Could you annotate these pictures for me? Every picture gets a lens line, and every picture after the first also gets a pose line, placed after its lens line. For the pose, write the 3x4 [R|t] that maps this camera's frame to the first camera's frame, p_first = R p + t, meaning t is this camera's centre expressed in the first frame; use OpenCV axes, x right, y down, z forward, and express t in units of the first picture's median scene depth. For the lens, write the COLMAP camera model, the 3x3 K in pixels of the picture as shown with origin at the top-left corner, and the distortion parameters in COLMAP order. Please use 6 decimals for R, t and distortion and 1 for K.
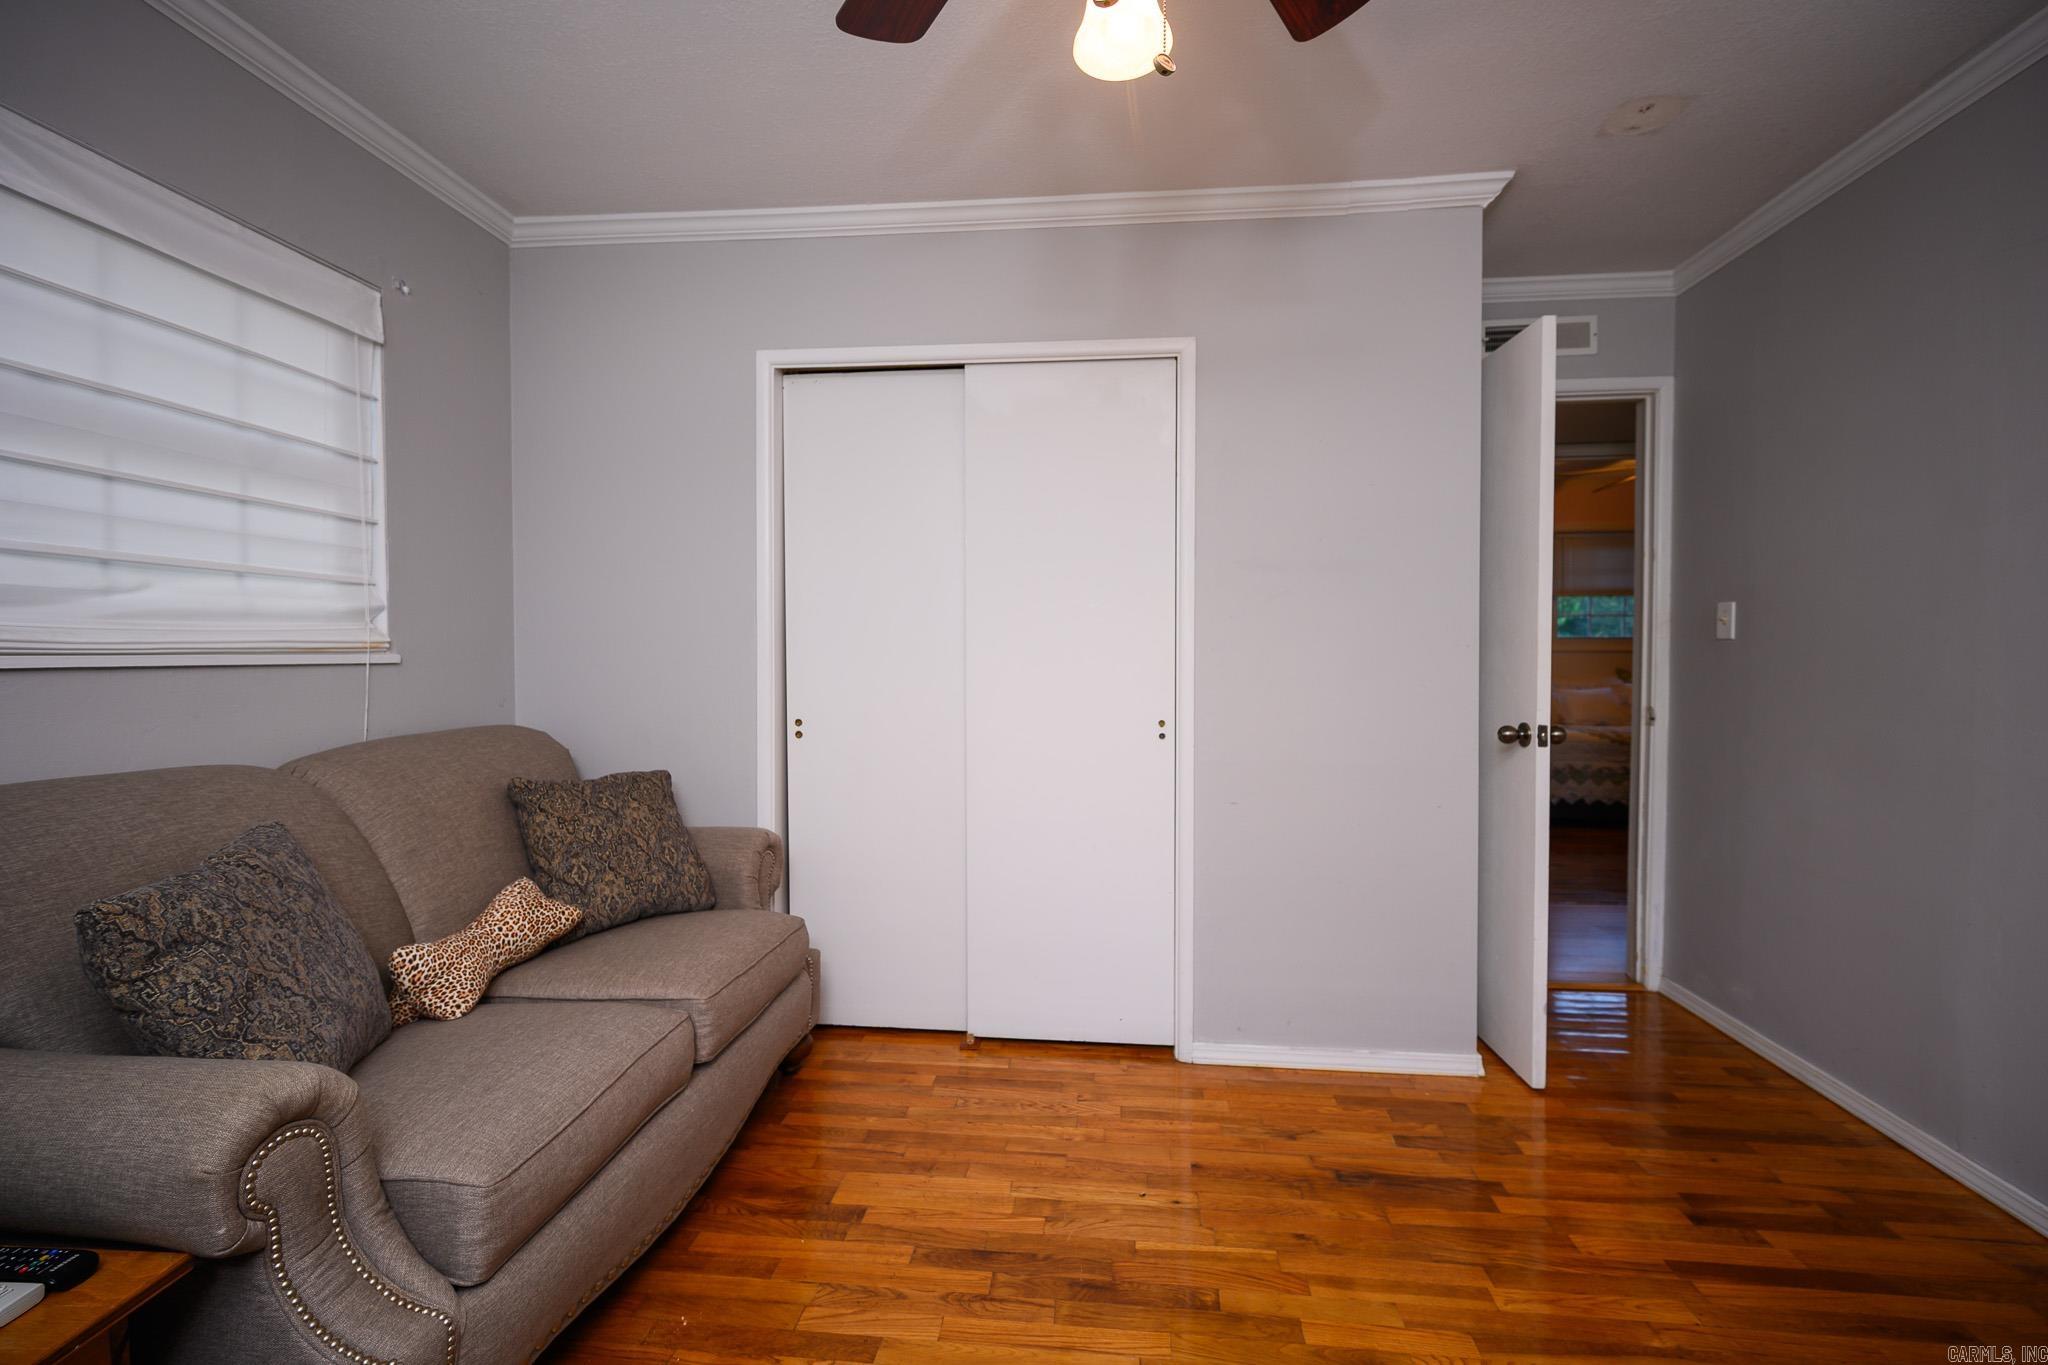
lens RADIAL K [[907.2, 0, 1022.3], [0, 907.2, 664.3], [0, 0, 1]] dist [-0.001049, -0.000707]
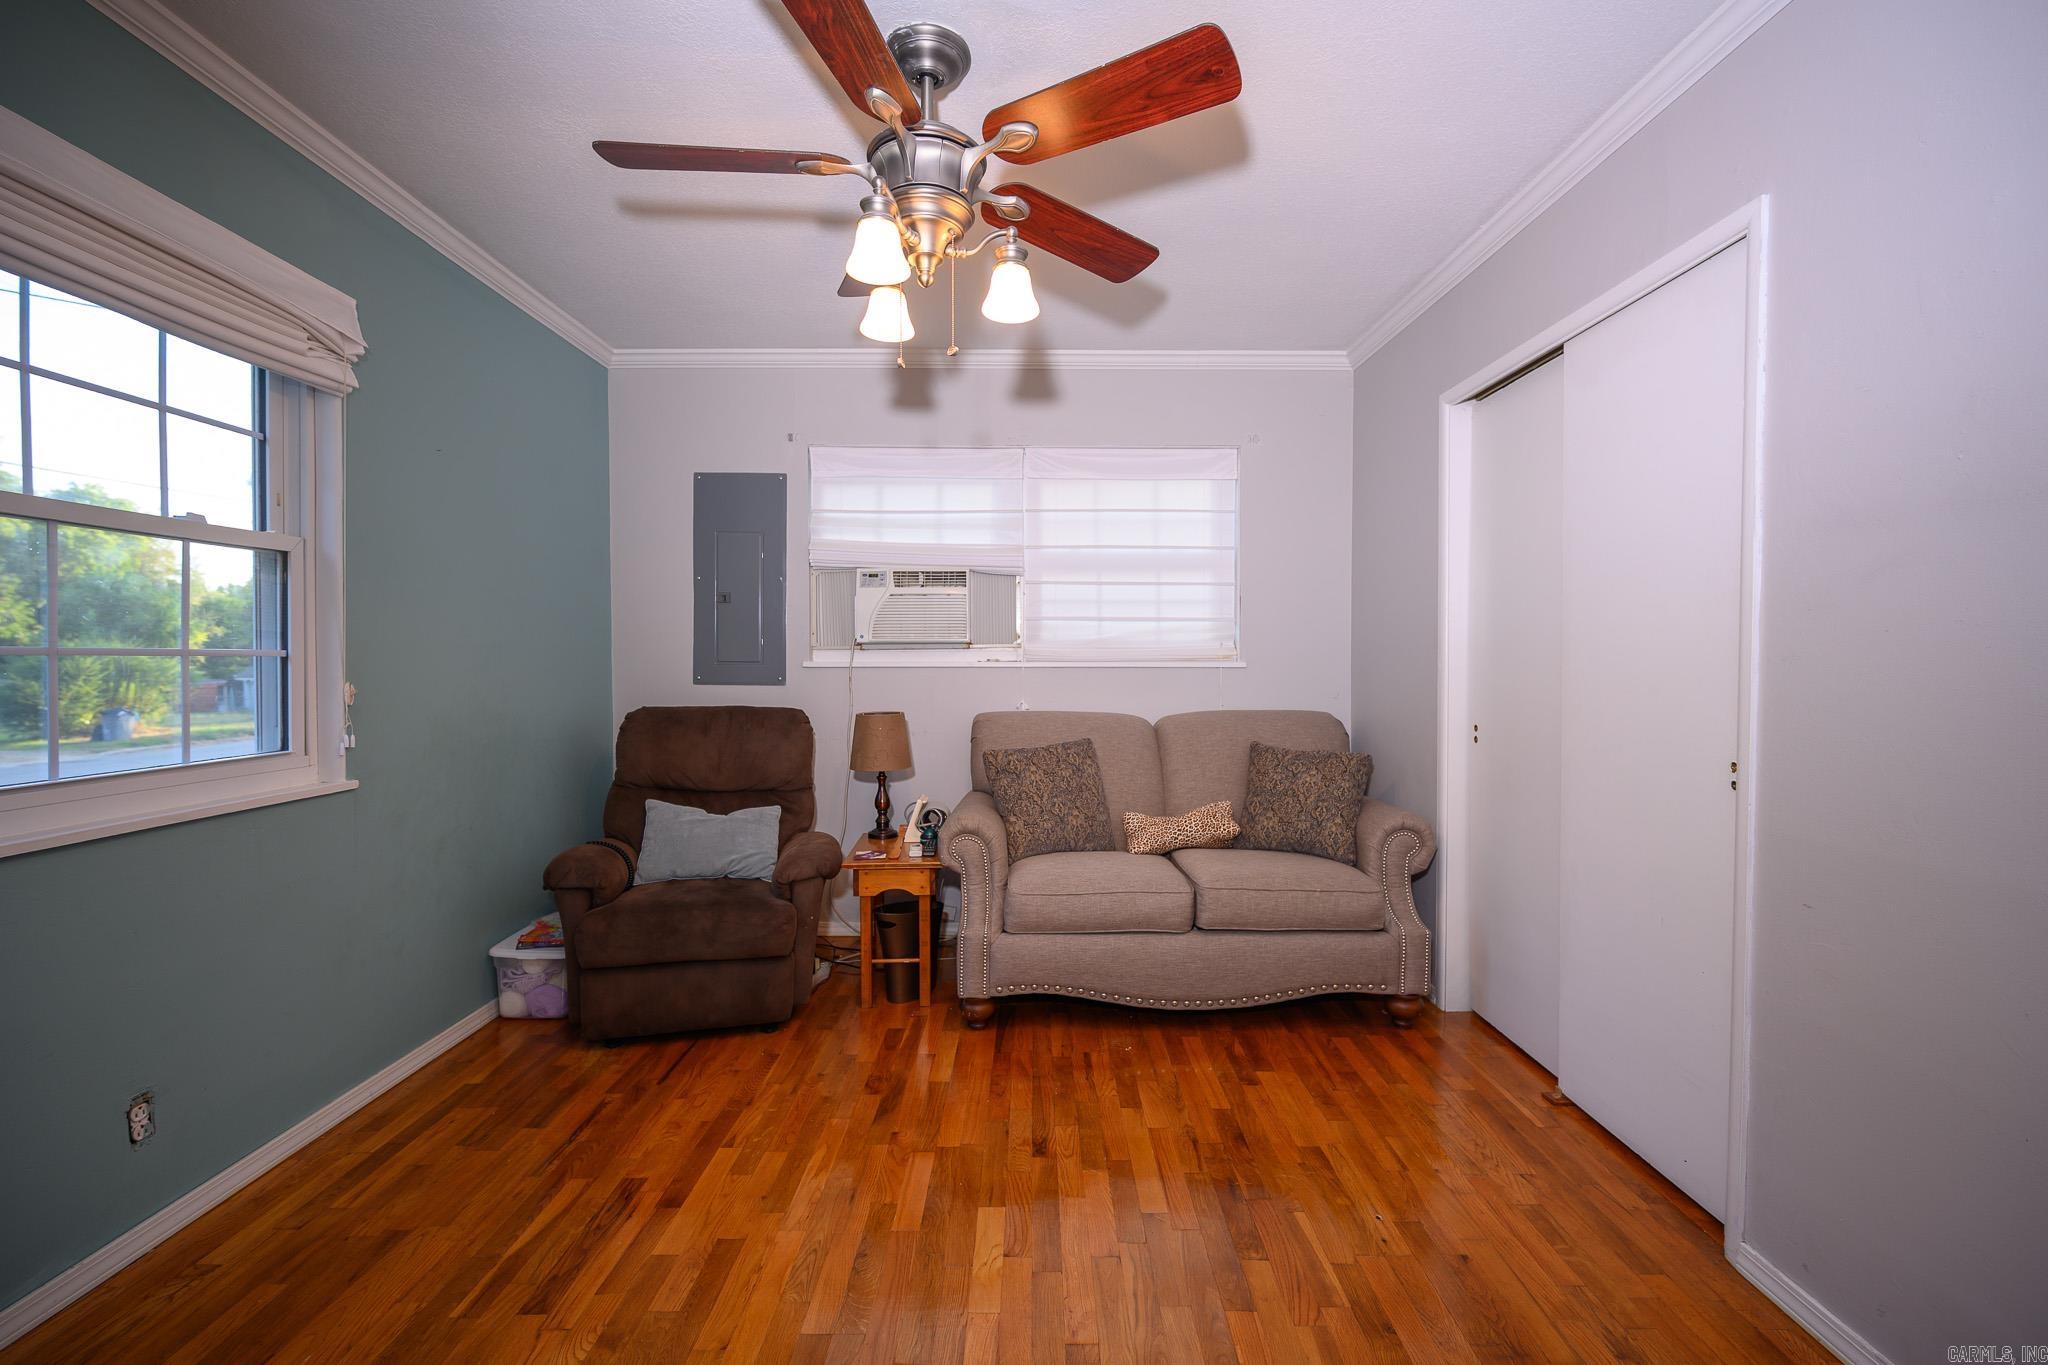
lens RADIAL K [[907.2, 0, 1019.6], [0, 907.2, 683.9], [0, 0, 1]] dist [-0.001049, -0.000707]
pose [[0.076011, 0.028402, -0.996702, 1.007853], [-0.019699, 0.999442, 0.026978, -0.007942], [0.996912, 0.017584, 0.076528, 0.502398]]
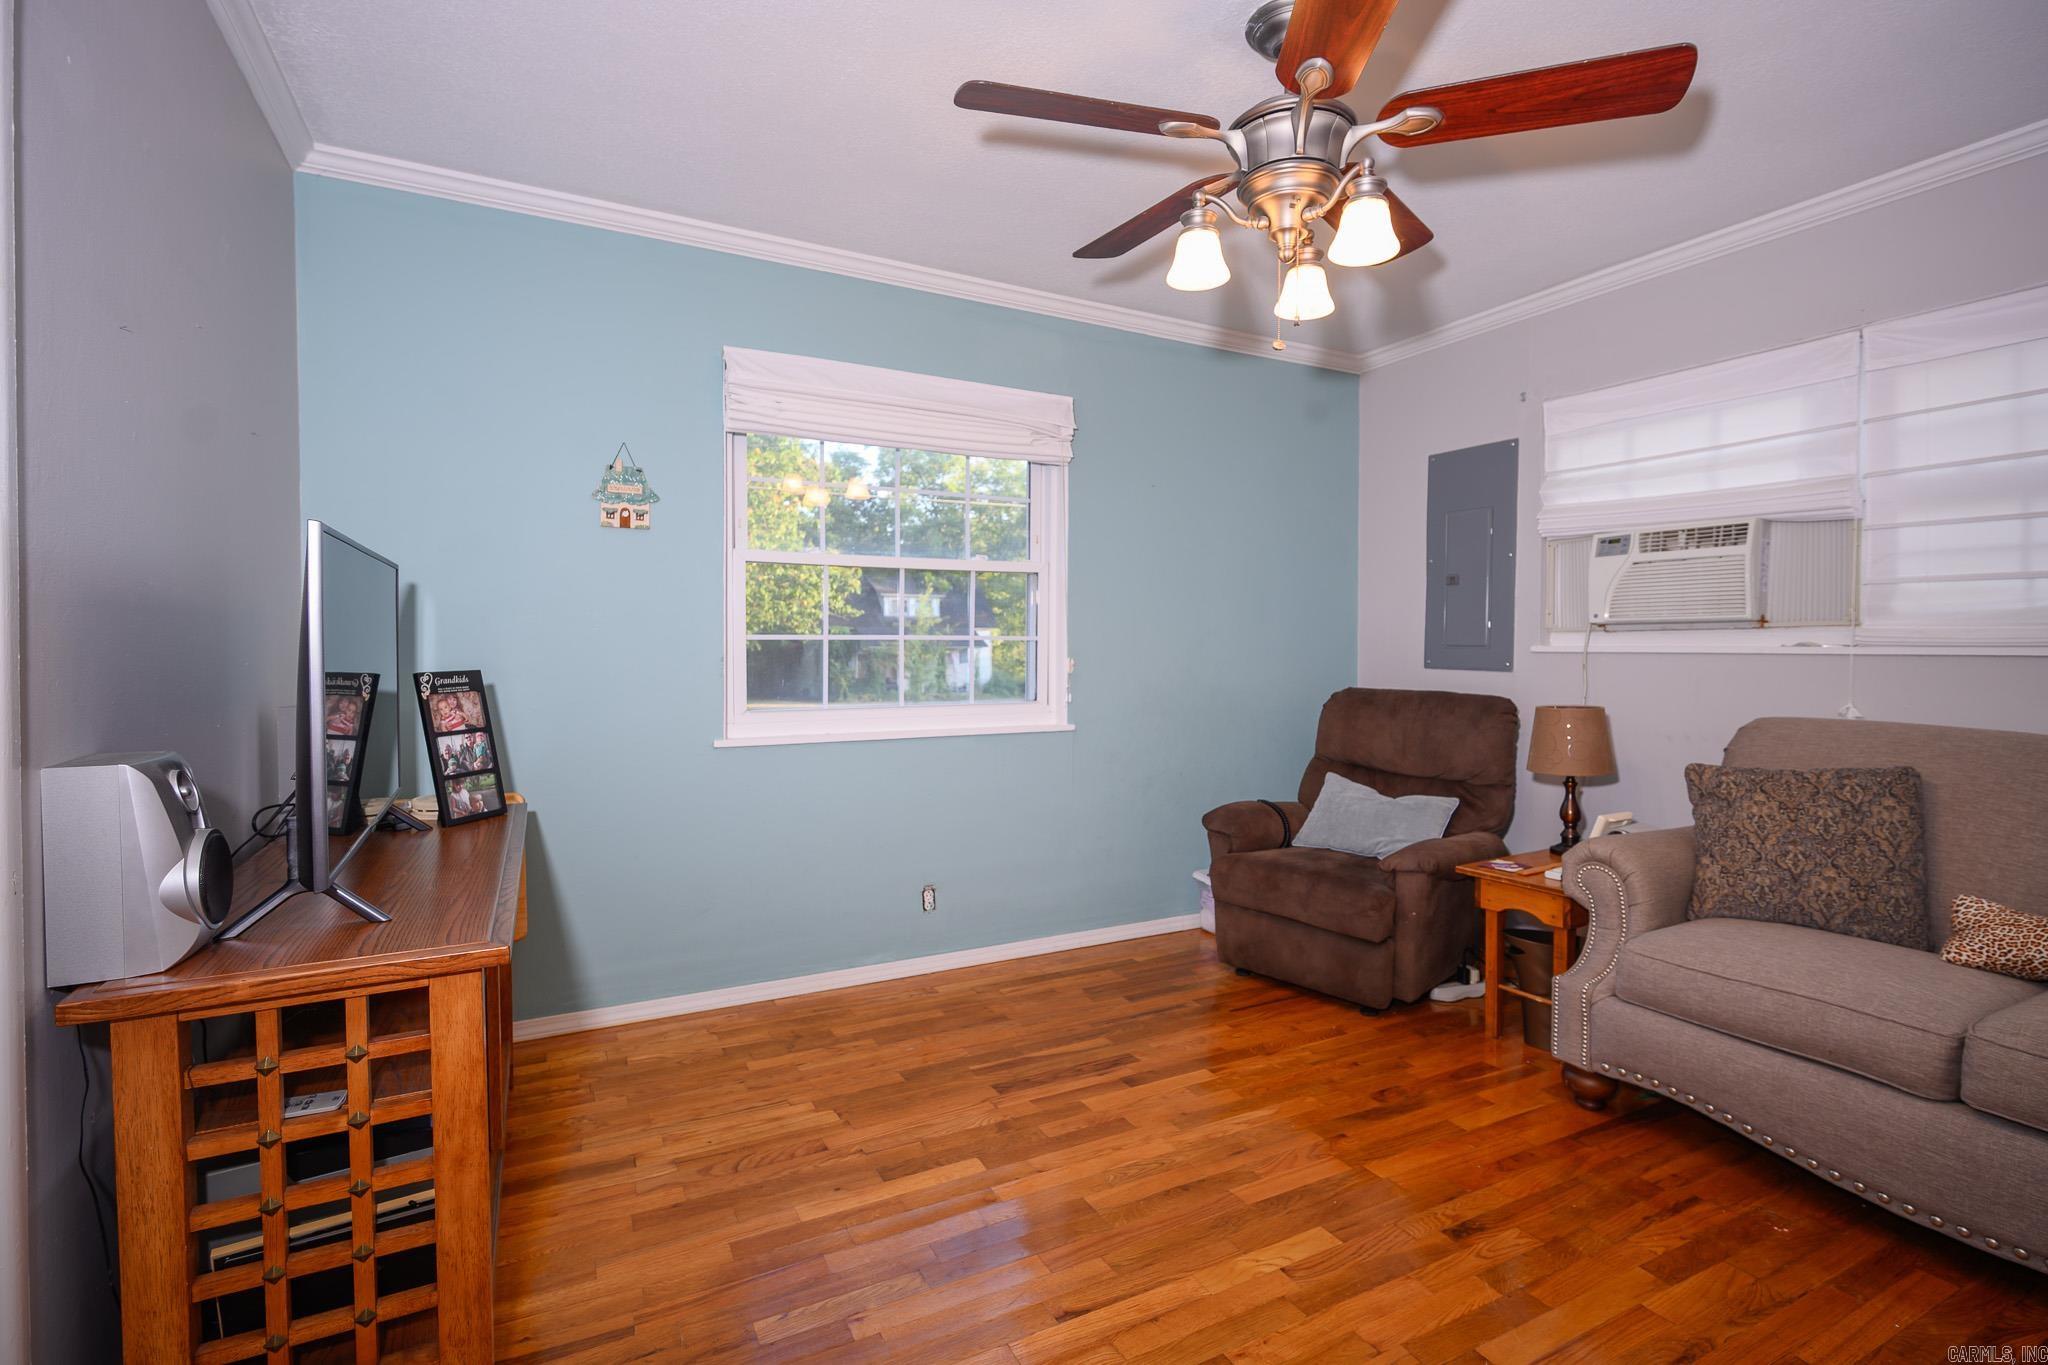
lens RADIAL K [[907.2, 0, 1023.2], [0, 907.2, 668.9], [0, 0, 1]] dist [-0.001049, -0.000707]
pose [[-0.842805, 0.013870, -0.538040, 0.796514], [-0.011629, 0.998965, 0.043969, -0.014373], [0.538093, 0.043314, -0.841772, 1.088860]]
